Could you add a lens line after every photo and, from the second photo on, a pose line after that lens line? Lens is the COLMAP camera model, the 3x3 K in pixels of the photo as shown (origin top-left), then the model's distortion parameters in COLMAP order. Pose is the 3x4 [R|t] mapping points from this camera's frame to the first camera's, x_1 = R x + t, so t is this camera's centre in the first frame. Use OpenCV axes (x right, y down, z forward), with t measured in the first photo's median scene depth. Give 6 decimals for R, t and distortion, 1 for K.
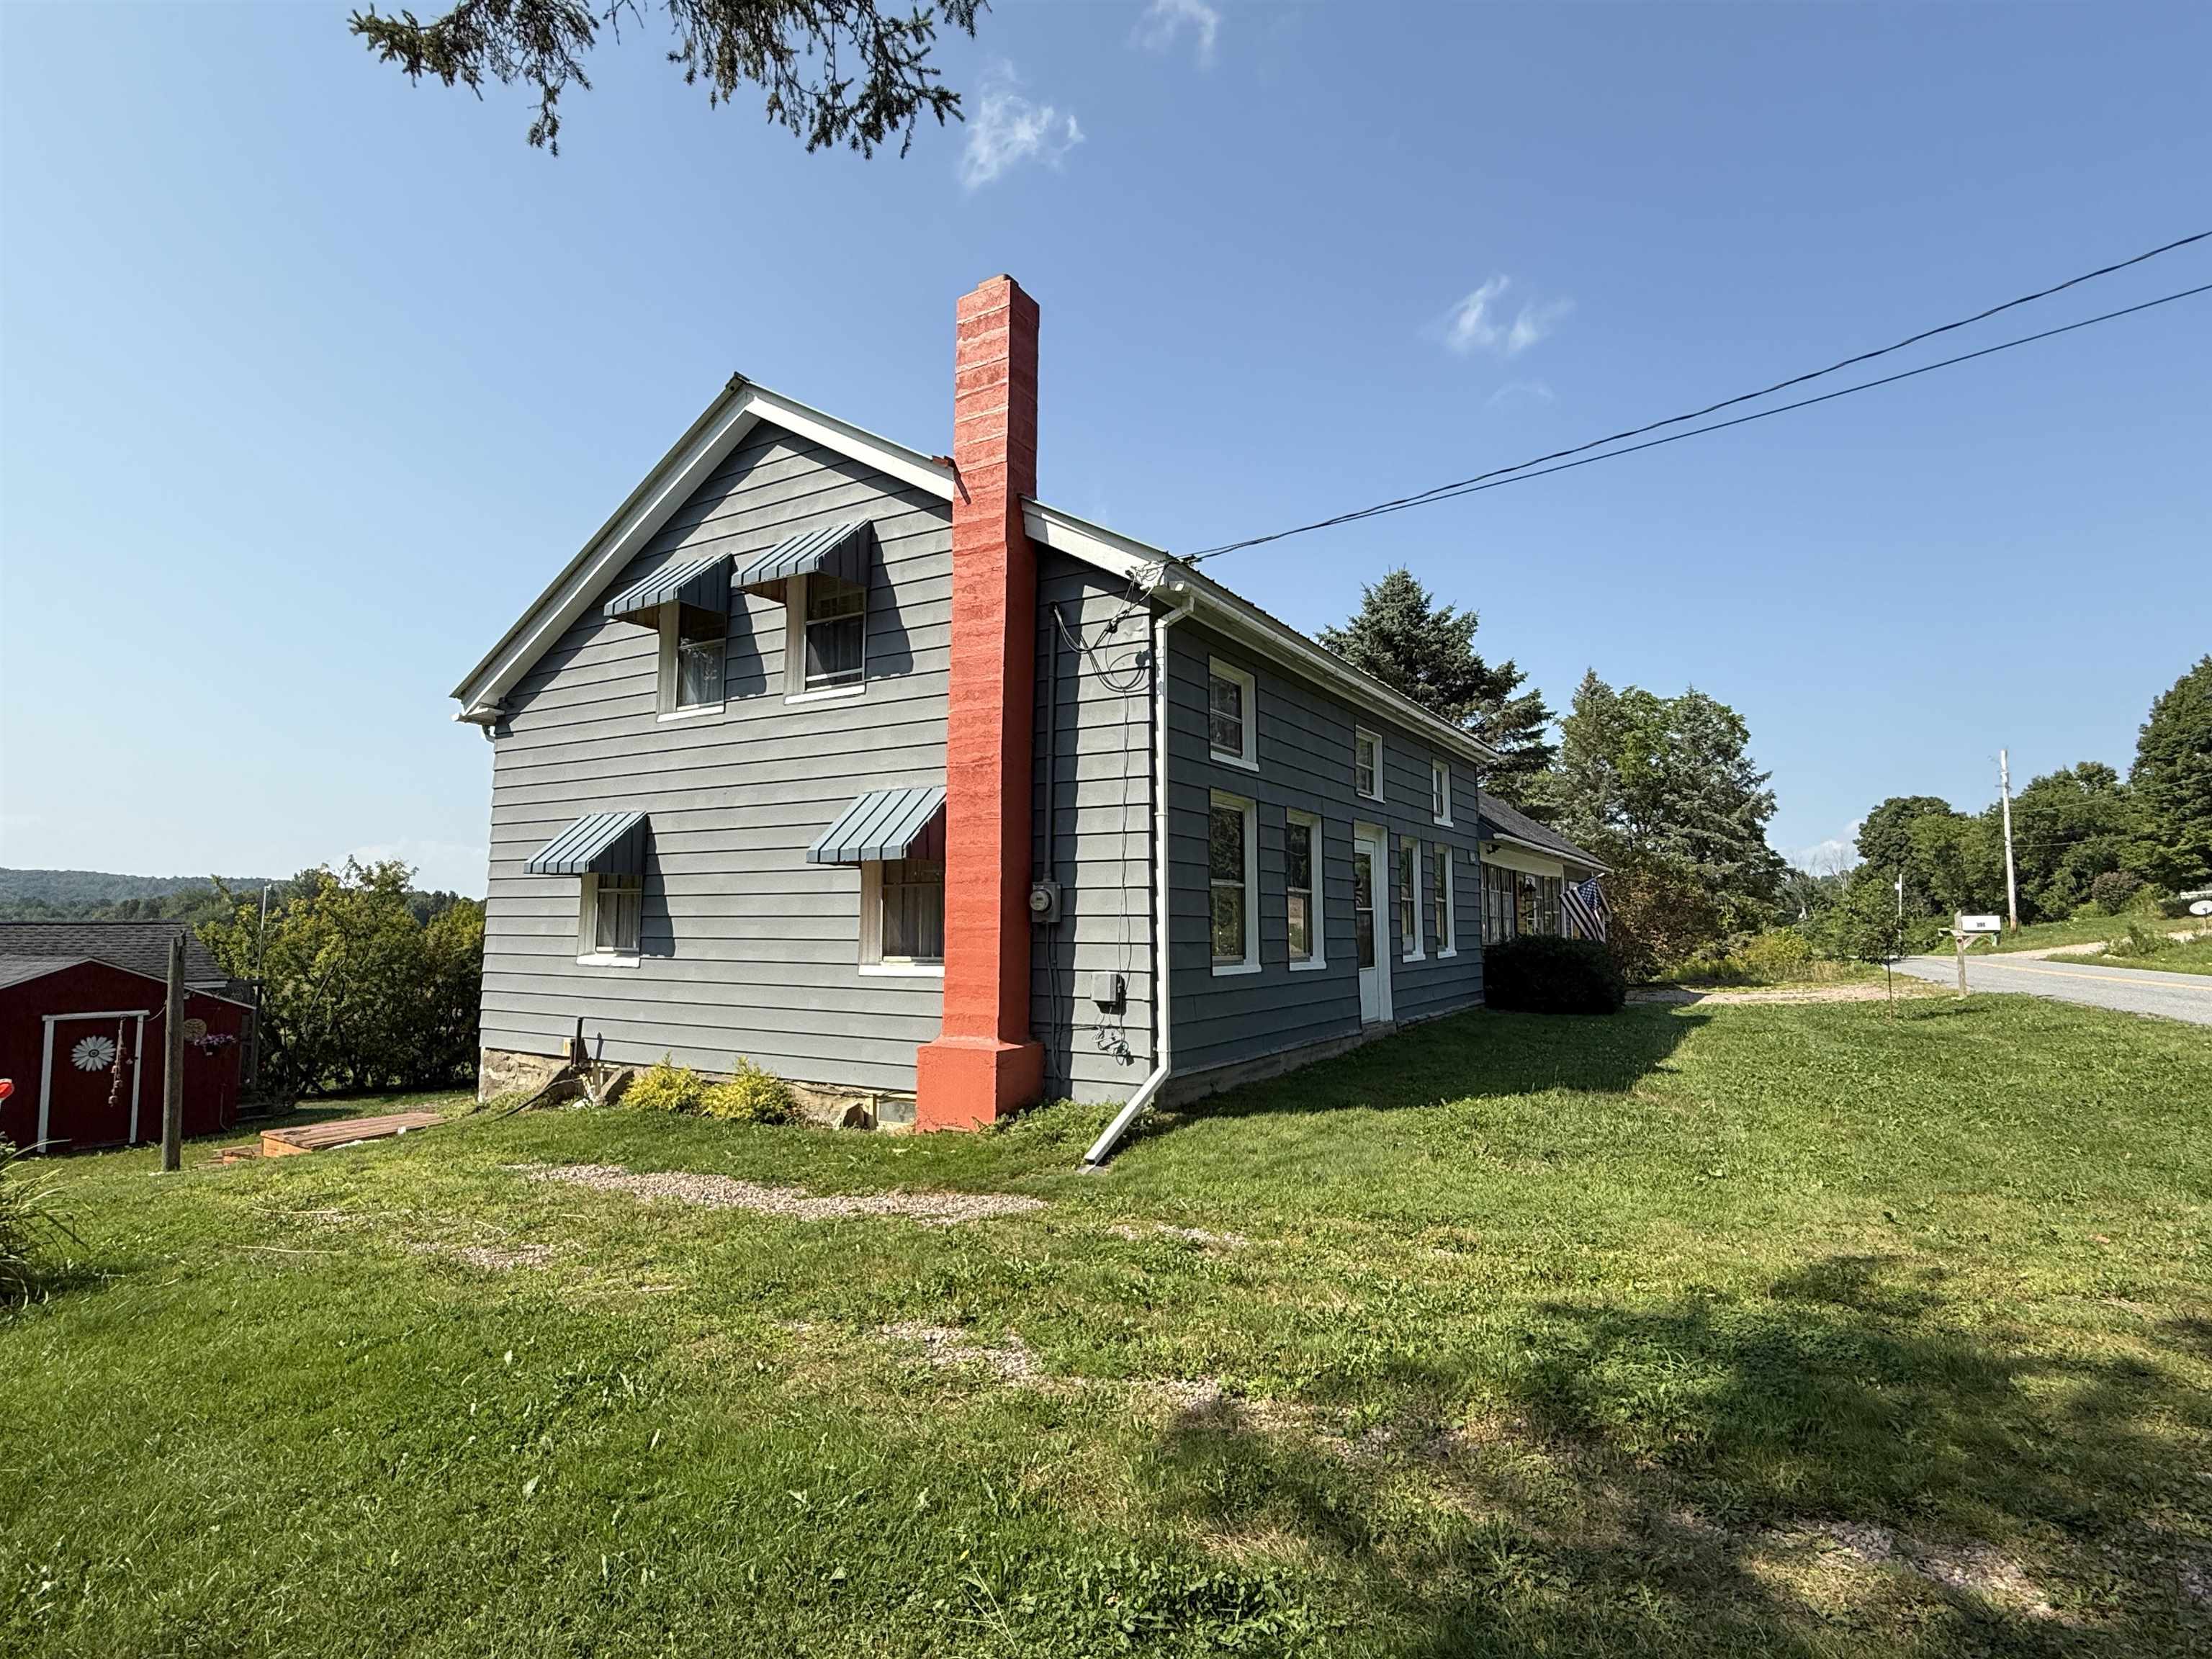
lens RADIAL K [[1138.3, 0, 1098.6], [0, 1138.3, 831.2], [0, 0, 1]] dist [0.000586, 0.000829]
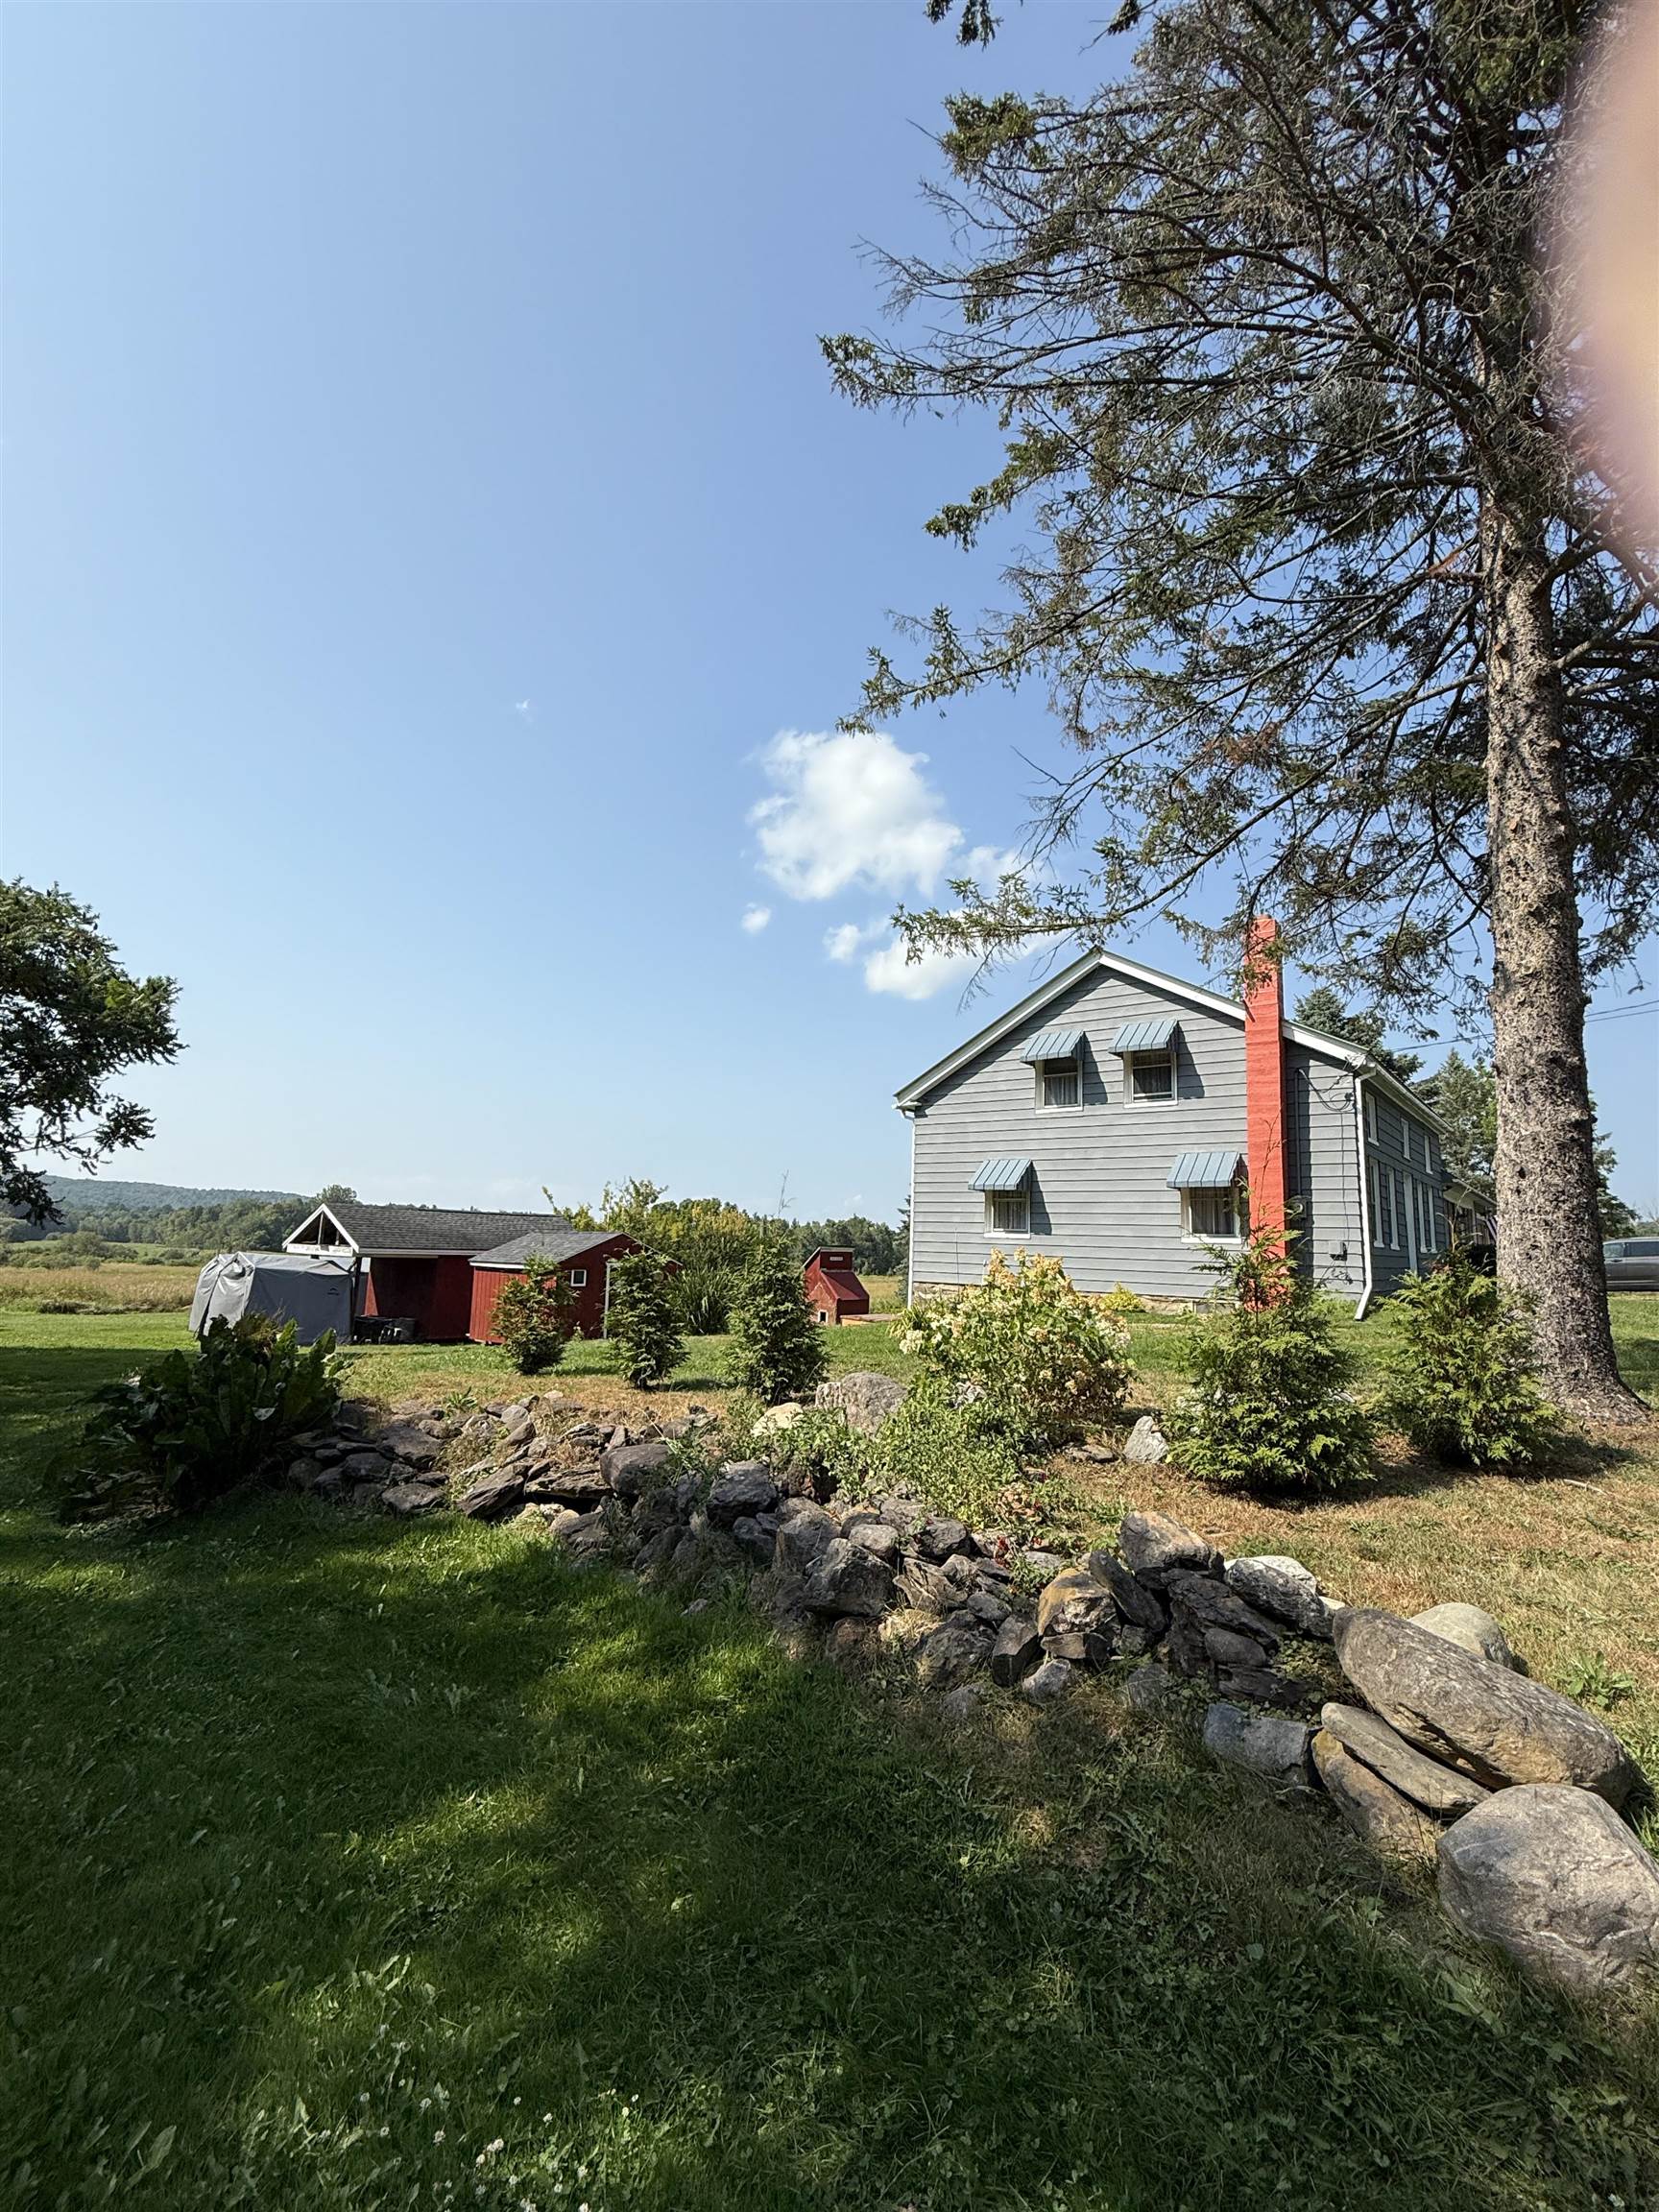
lens RADIAL K [[980.4, 0, 833.3], [0, 980.4, 1102.8], [0, 0, 1]] dist [0.000937, -0.000333]
pose [[0.992697, 0.011636, -0.120070, -0.550078], [-0.019292, 0.997840, -0.062795, -0.002166], [0.119080, 0.064653, 0.990777, -0.746037]]
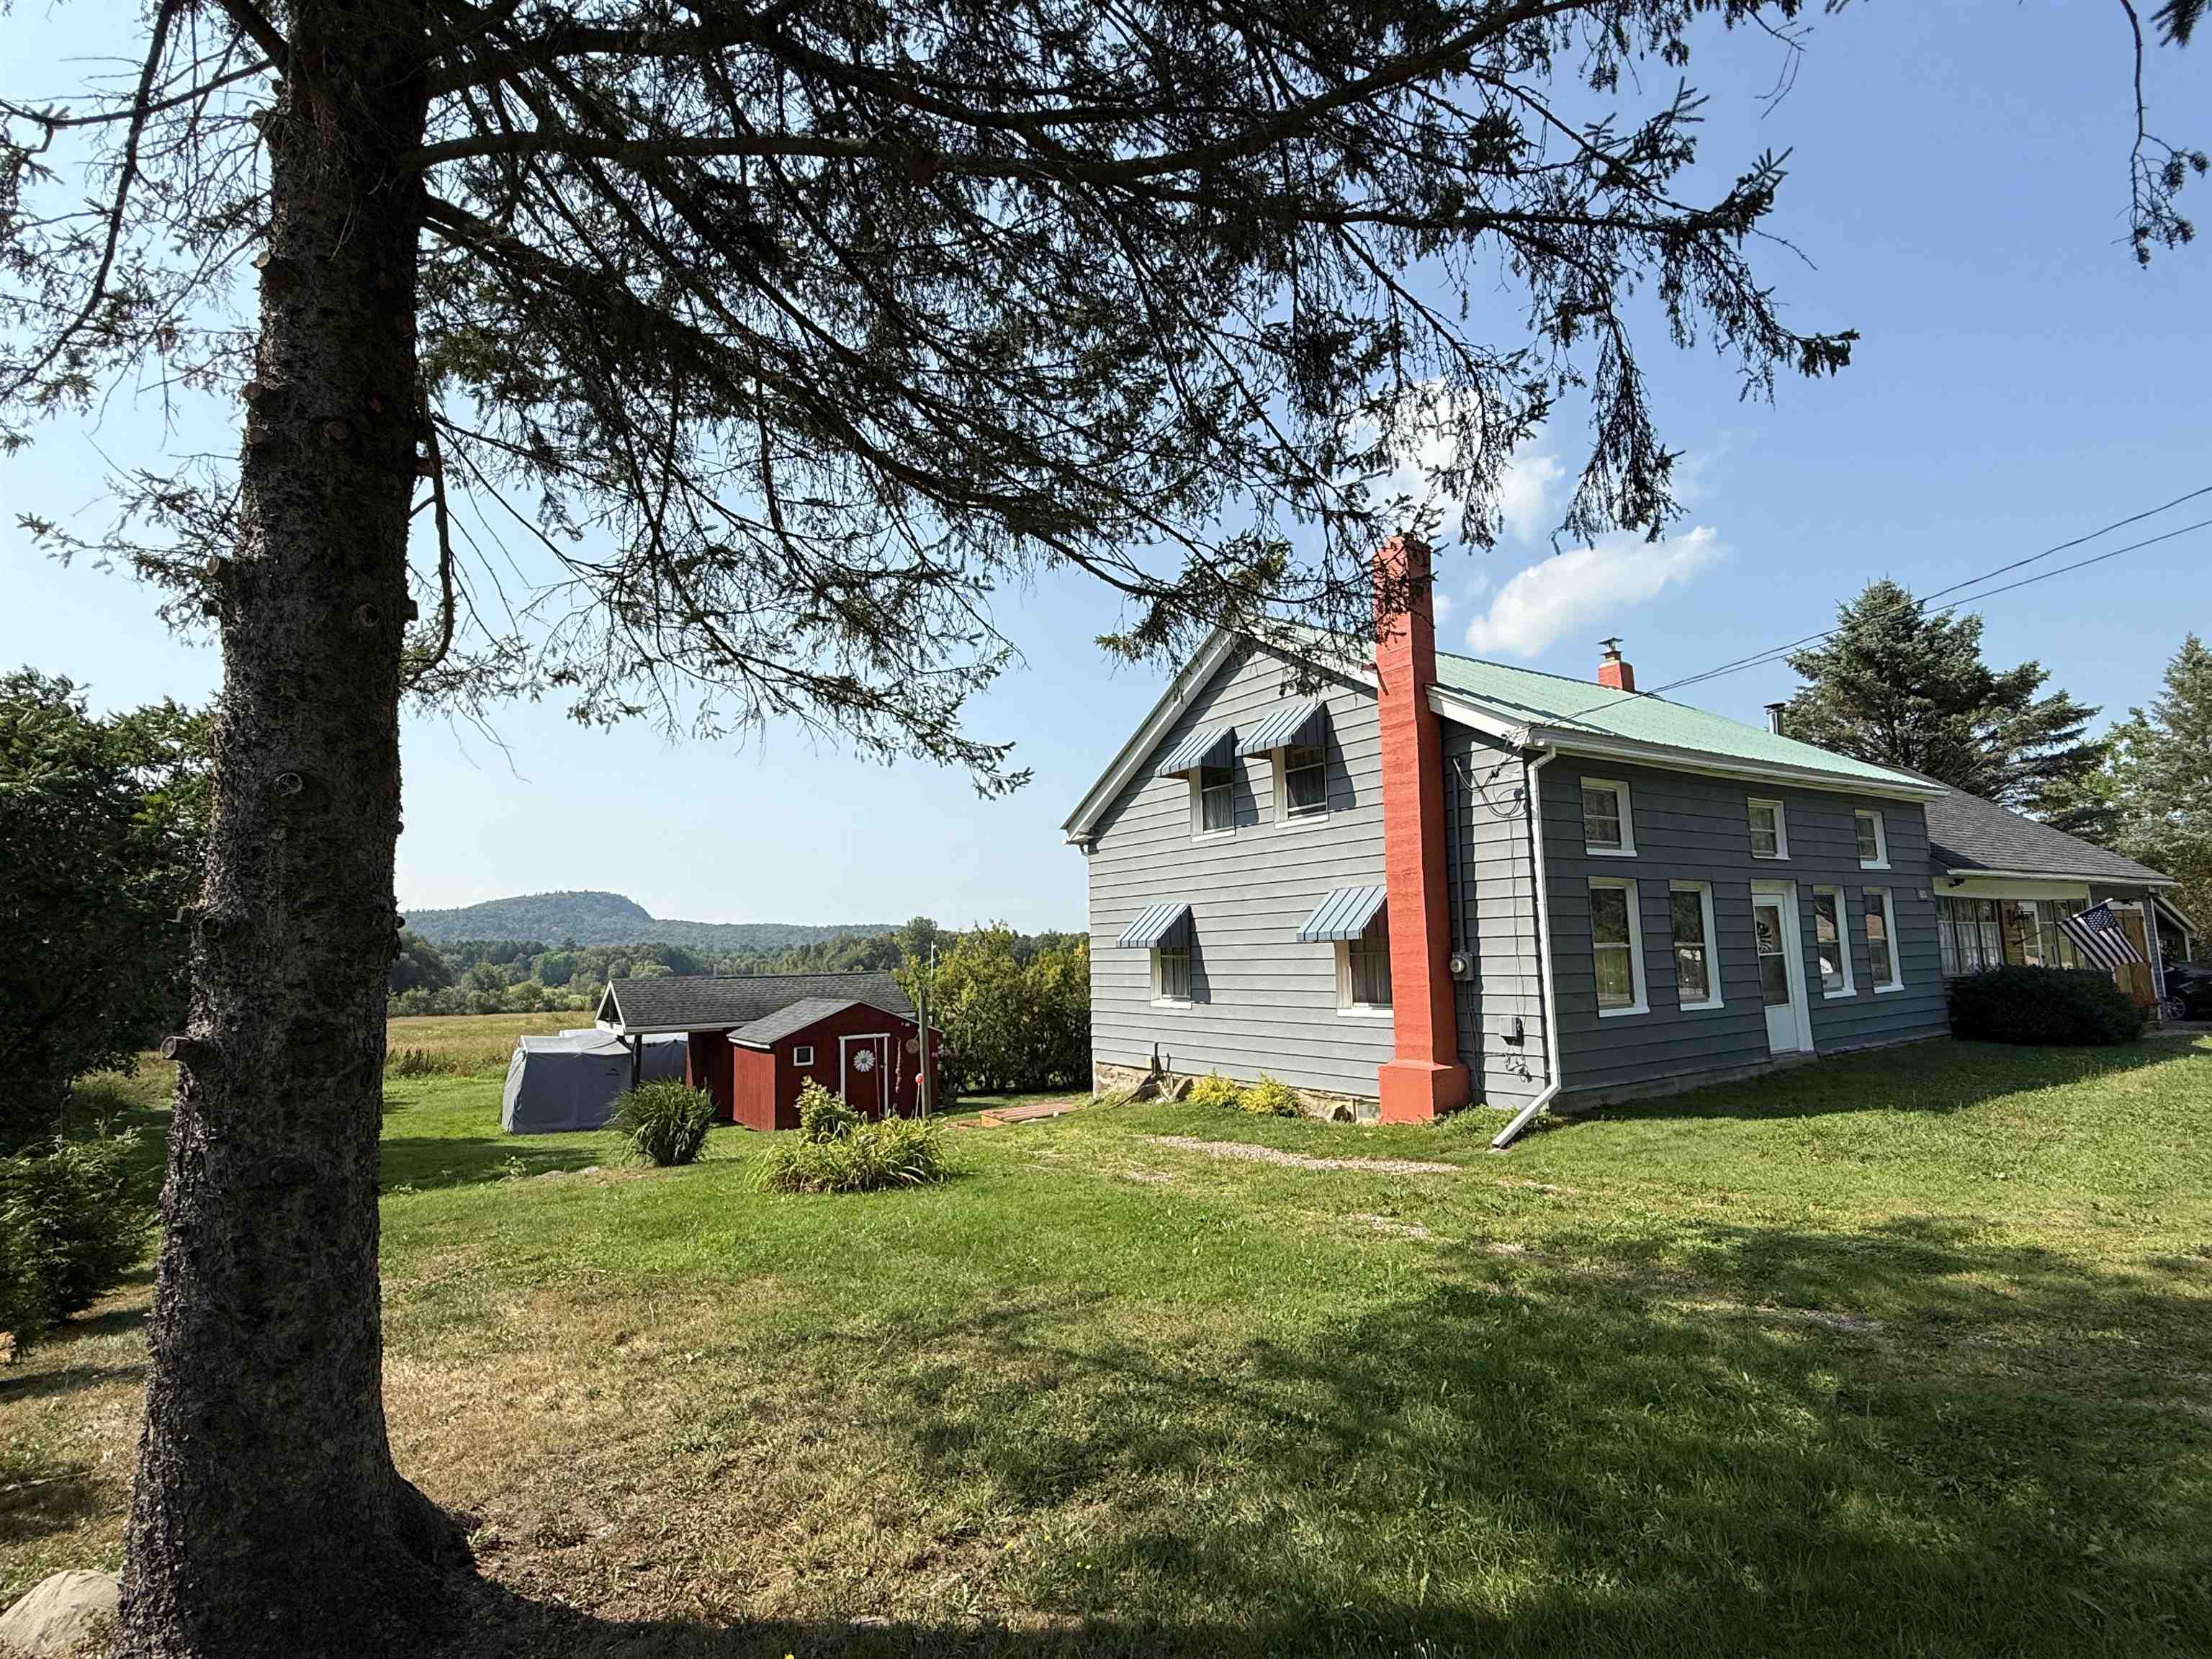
lens RADIAL K [[1084.0, 0, 1099.9], [0, 1084.0, 835.4], [0, 0, 1]] dist [-0.002875, -0.000192]
pose [[0.905476, -0.070568, -0.418489, 0.097124], [0.061402, 0.997487, -0.035347, -0.064582], [0.419932, 0.006310, 0.907534, -0.339017]]
